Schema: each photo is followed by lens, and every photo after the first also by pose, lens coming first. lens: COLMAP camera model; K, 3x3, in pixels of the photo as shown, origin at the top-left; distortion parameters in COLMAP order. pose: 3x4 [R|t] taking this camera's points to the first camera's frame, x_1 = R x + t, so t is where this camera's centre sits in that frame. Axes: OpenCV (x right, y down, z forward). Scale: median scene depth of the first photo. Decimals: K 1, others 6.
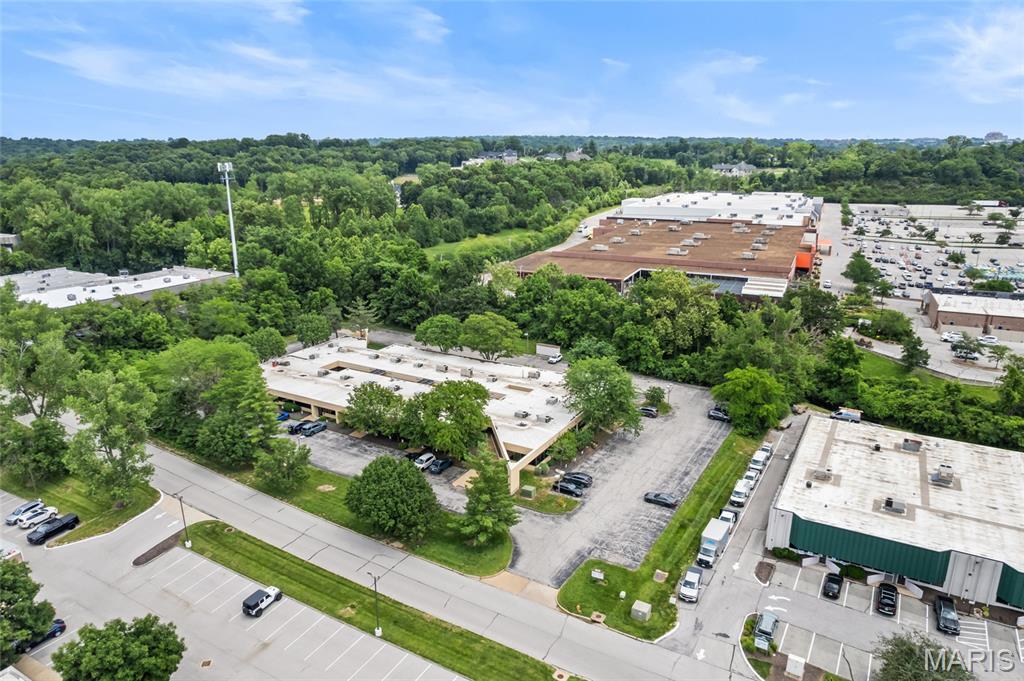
lens RADIAL K [[657.1, 0, 512.0], [0, 657.1, 340.5], [0, 0, 1]] dist [-0.077778, 0.058898]
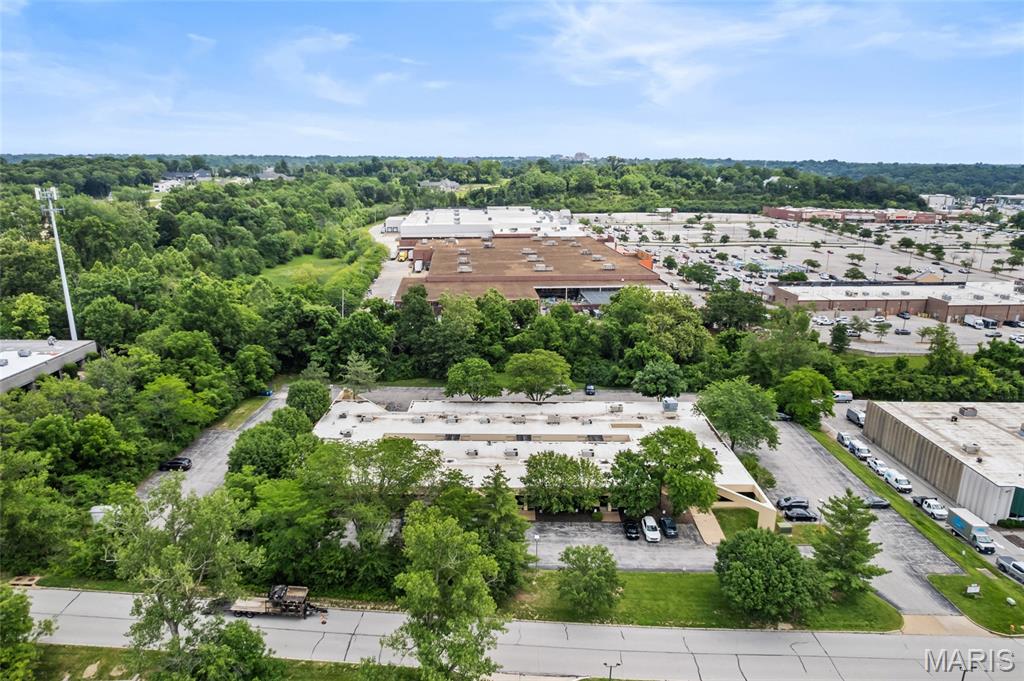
lens RADIAL K [[638.4, 0, 512.0], [0, 638.4, 340.5], [0, 0, 1]] dist [-0.068280, 0.056848]
pose [[0.877023, -0.122024, 0.464695, -0.343879], [0.130826, 0.991315, 0.013400, -0.051936], [-0.462294, 0.049042, 0.885370, 0.164280]]
